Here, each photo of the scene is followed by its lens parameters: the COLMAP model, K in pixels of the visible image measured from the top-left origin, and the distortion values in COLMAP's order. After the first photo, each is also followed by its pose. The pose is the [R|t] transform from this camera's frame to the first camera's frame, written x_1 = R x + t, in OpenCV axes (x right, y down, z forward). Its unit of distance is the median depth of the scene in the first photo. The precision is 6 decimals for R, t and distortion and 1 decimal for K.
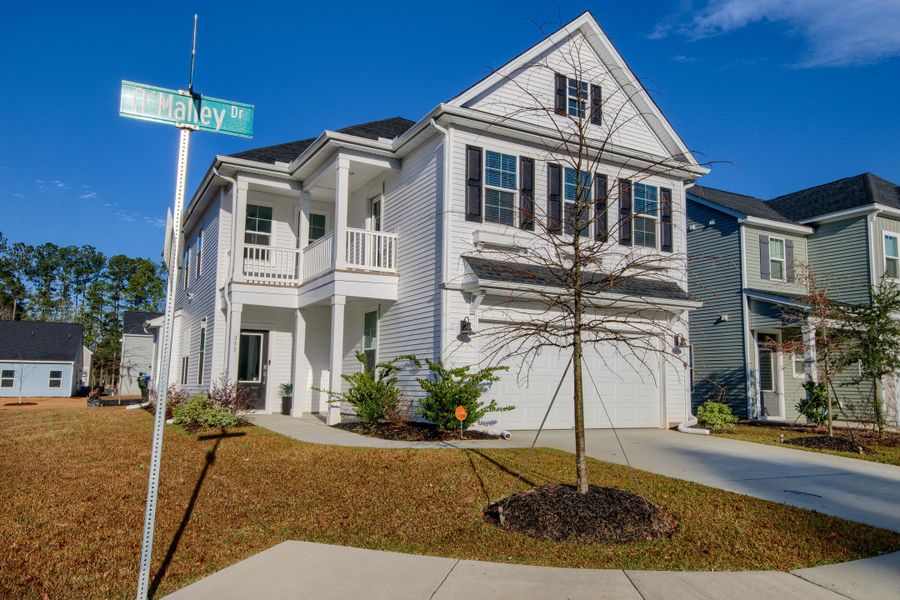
lens RADIAL K [[632.7, 0, 443.4], [0, 632.7, 312.8], [0, 0, 1]] dist [0.042904, 0.005546]
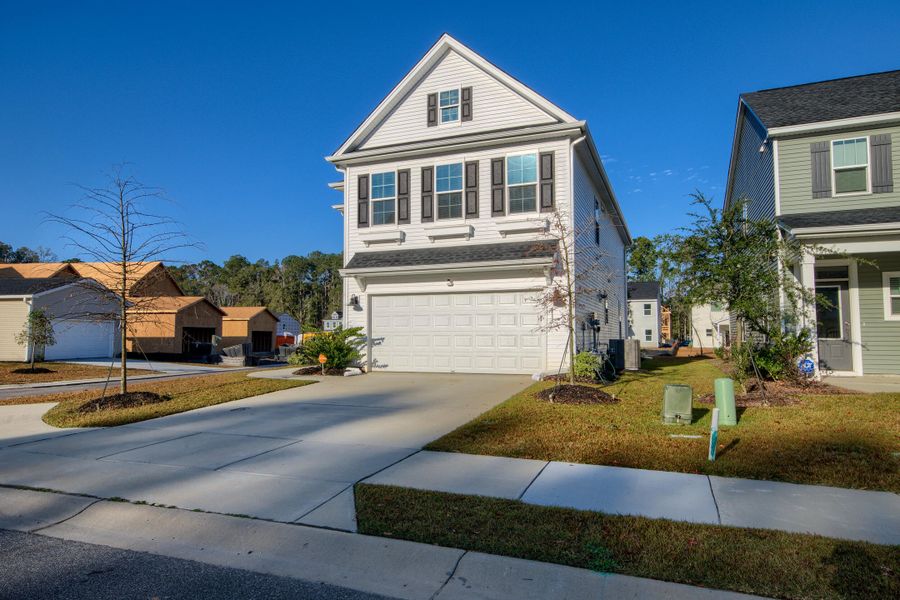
lens RADIAL K [[560.1, 0, 456.2], [0, 560.1, 297.2], [0, 0, 1]] dist [0.030584, 0.001701]
pose [[0.647822, -0.072825, -0.758303, 1.059475], [0.100293, 0.994909, -0.009867, 0.044719], [0.755161, -0.069661, 0.651828, 0.288619]]
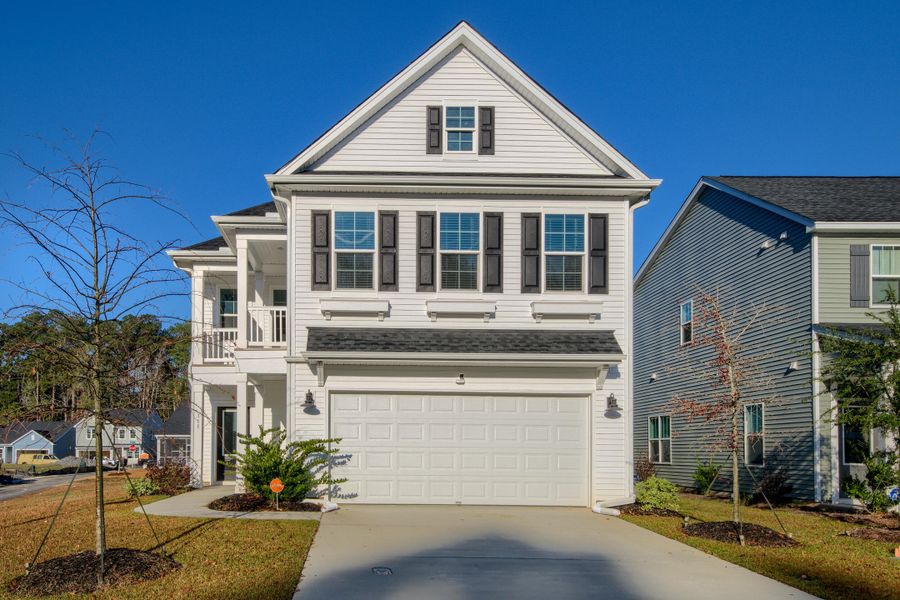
lens RADIAL K [[719.4, 0, 379.5], [0, 719.4, 430.4], [0, 0, 1]] dist [0.037513, -0.012699]
pose [[0.882856, -0.019859, -0.469224, 0.592665], [0.054618, 0.996668, 0.060582, 0.007495], [0.466457, -0.079114, 0.880999, 0.048661]]
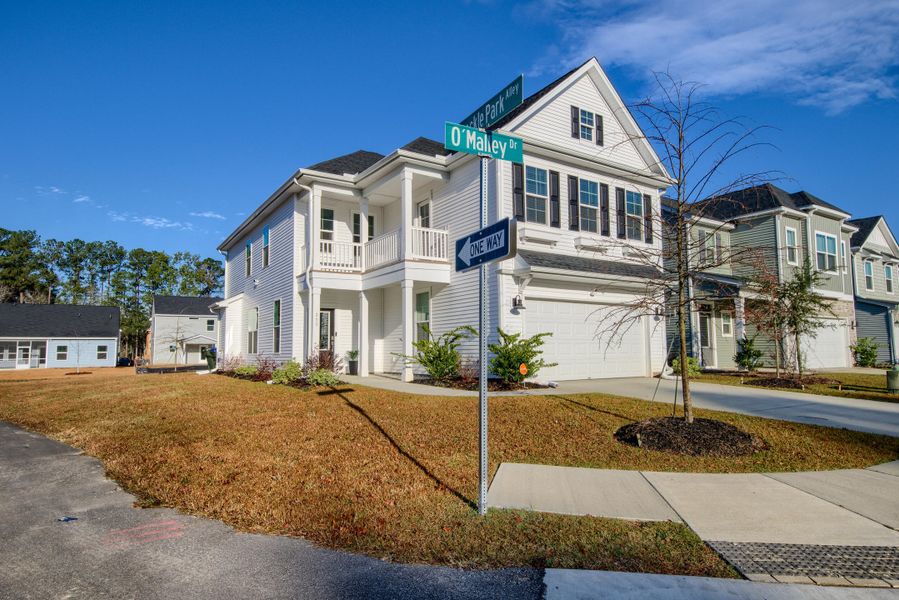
lens RADIAL K [[507.0, 0, 440.4], [0, 507.0, 308.8], [0, 0, 1]] dist [0.016831, 0.000211]
pose [[0.996743, -0.017973, 0.078619, -0.181416], [0.015419, 0.999338, 0.032965, -0.002198], [-0.079160, -0.031646, 0.996360, -0.019395]]
